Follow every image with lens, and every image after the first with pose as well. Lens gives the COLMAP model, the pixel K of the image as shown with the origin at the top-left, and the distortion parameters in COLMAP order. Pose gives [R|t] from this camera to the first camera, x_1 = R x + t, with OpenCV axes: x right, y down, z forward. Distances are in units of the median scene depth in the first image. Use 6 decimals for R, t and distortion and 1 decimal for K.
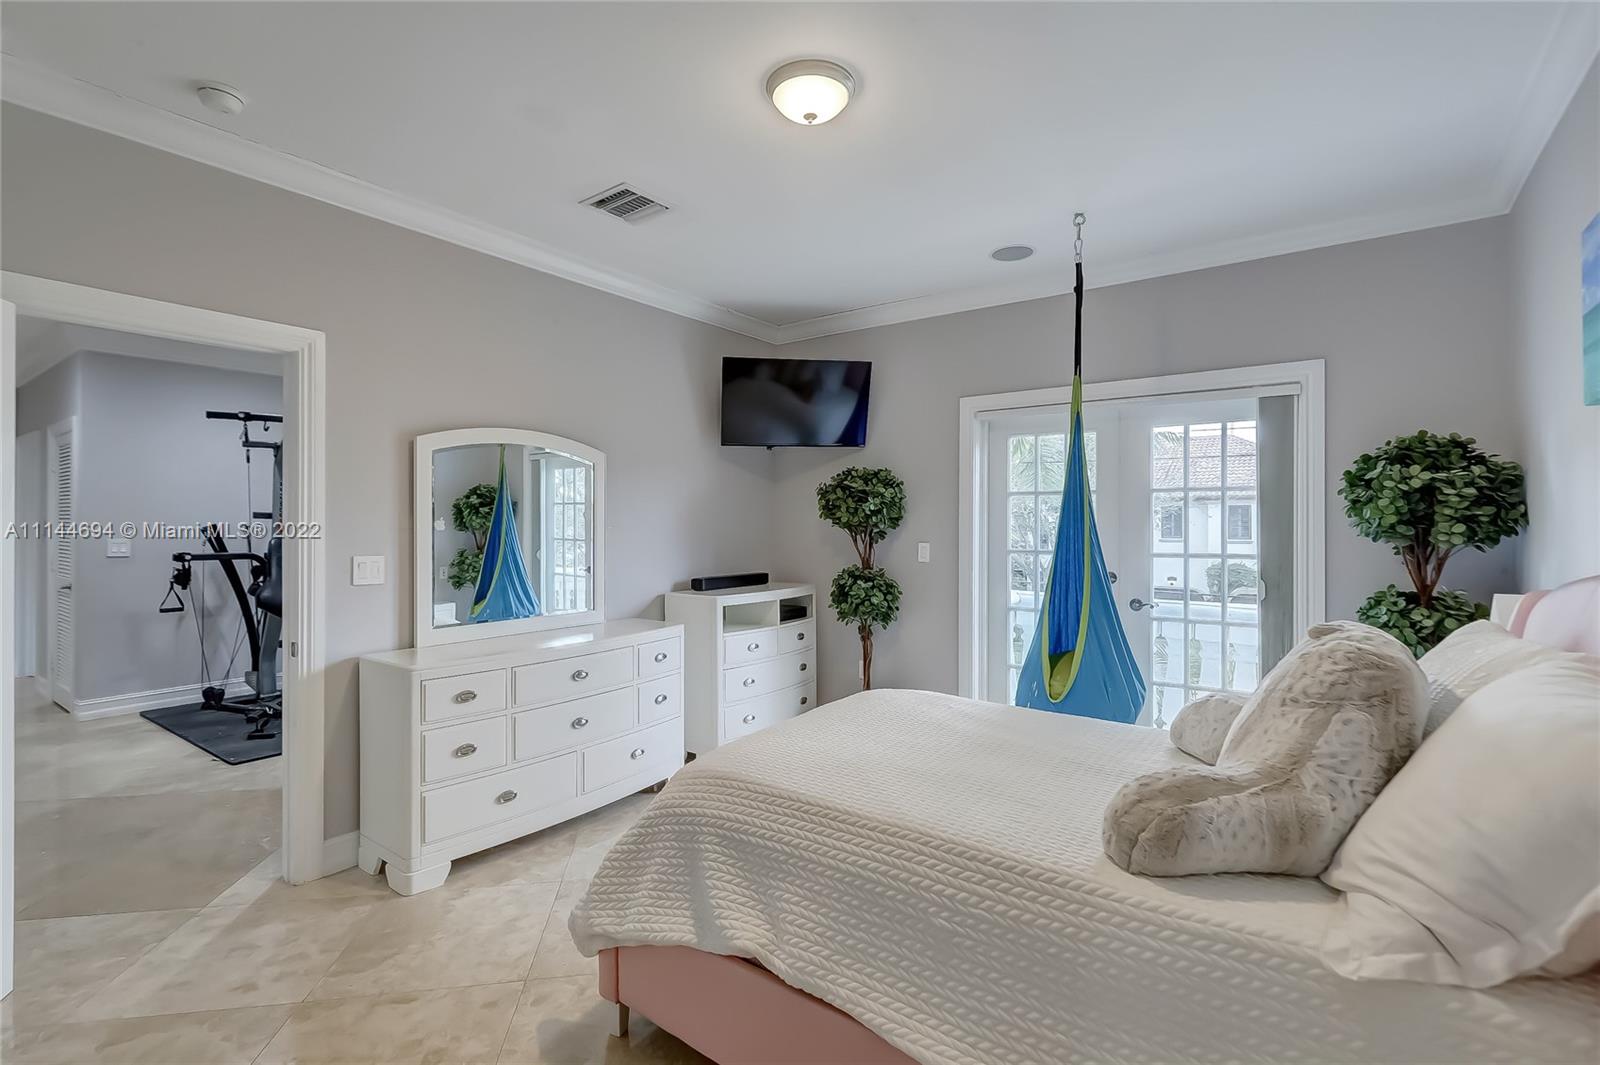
lens RADIAL K [[731.2, 0, 800.0], [0, 731.2, 532.5], [0, 0, 1]] dist [0.000384, 0.000025]
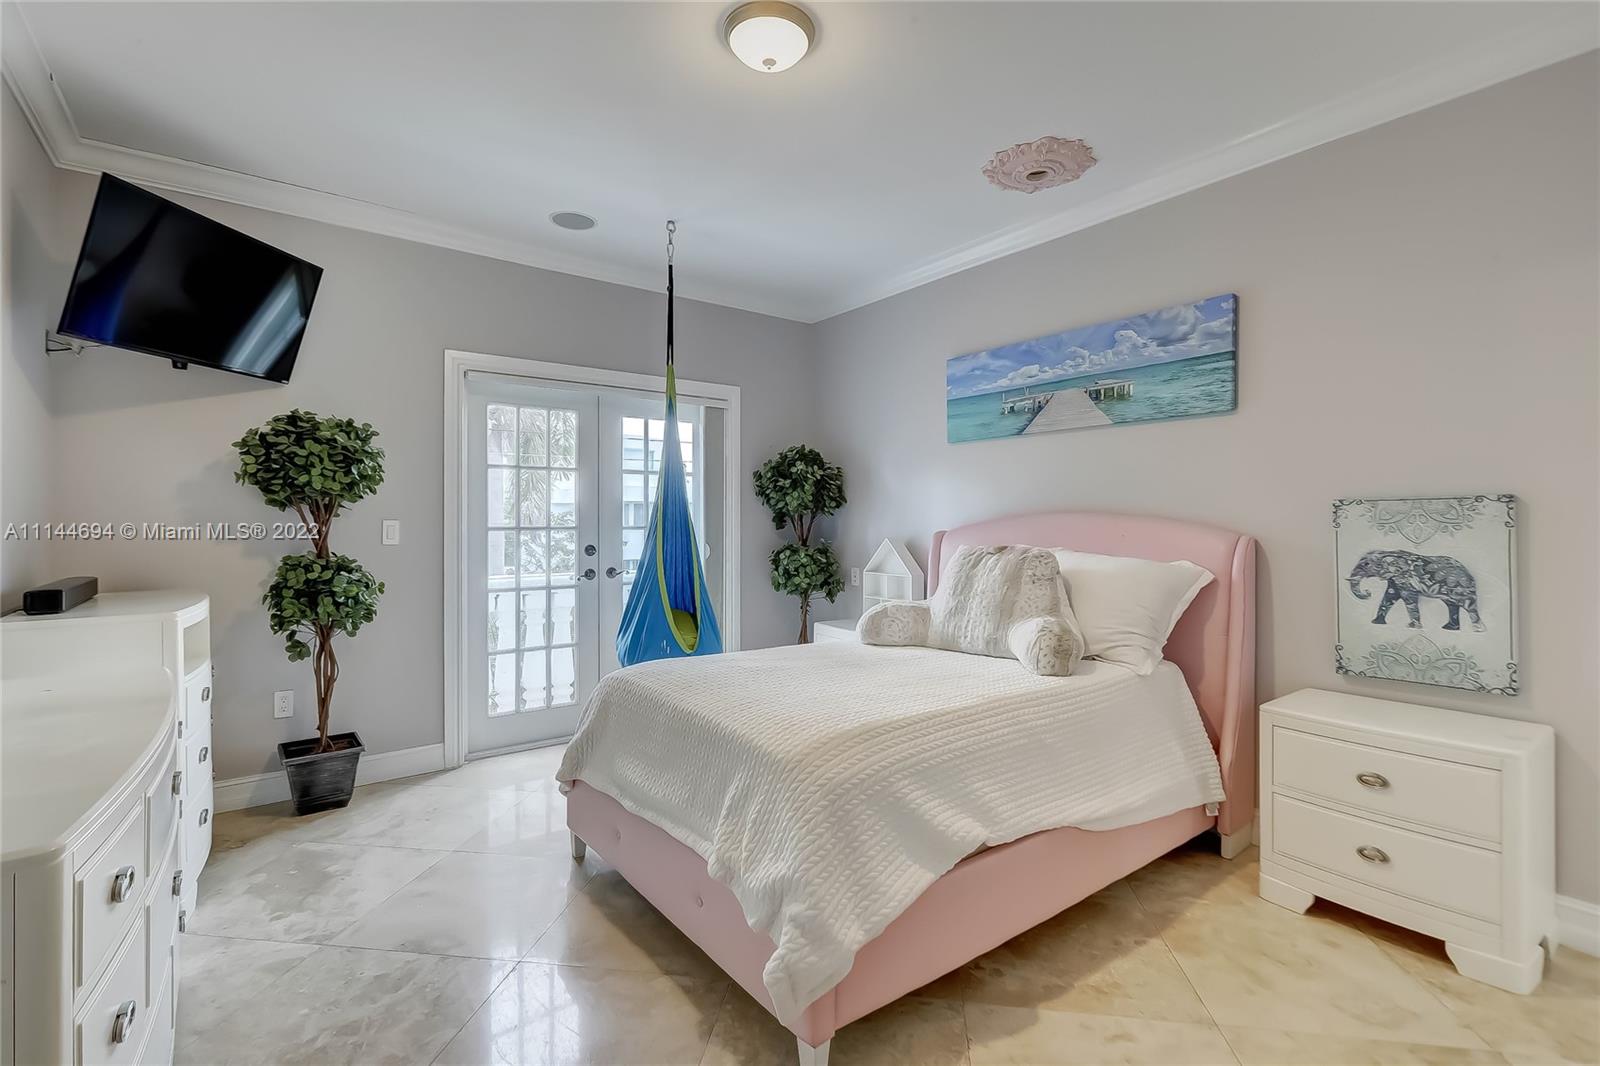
lens RADIAL K [[731.2, 0, 800.0], [0, 731.2, 533.0], [0, 0, 1]] dist [0.000384, 0.000025]
pose [[0.285003, -0.017426, 0.958368, -0.651151], [0.012543, 0.999817, 0.014450, 0.031077], [-0.958445, 0.007902, 0.285169, 0.486910]]
